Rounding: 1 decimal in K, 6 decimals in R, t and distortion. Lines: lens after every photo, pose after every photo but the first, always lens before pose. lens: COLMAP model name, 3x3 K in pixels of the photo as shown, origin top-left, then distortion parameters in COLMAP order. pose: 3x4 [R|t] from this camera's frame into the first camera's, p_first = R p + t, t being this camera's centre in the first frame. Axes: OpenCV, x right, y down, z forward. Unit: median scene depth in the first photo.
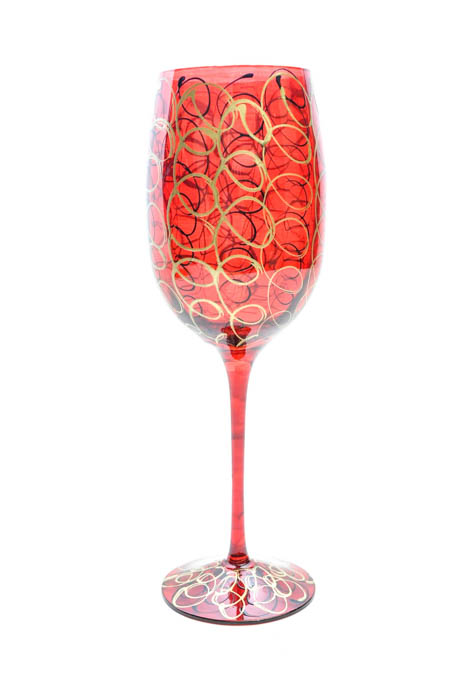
lens RADIAL K [[901.6, 0, 232.5], [0, 901.6, 350.0], [0, 0, 1]] dist [0.002623, -0.549279]
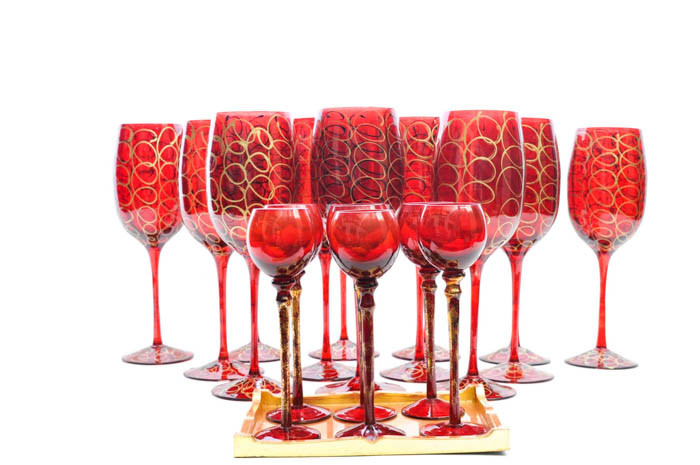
lens RADIAL K [[933.5, 0, 350.0], [0, 933.5, 232.5], [0, 0, 1]] dist [-0.021751, -0.029842]
pose [[0.989266, -0.000458, 0.146125, -0.091785], [0.019349, 0.991600, -0.127890, 0.230606], [-0.144839, 0.129345, 0.980965, -1.069463]]
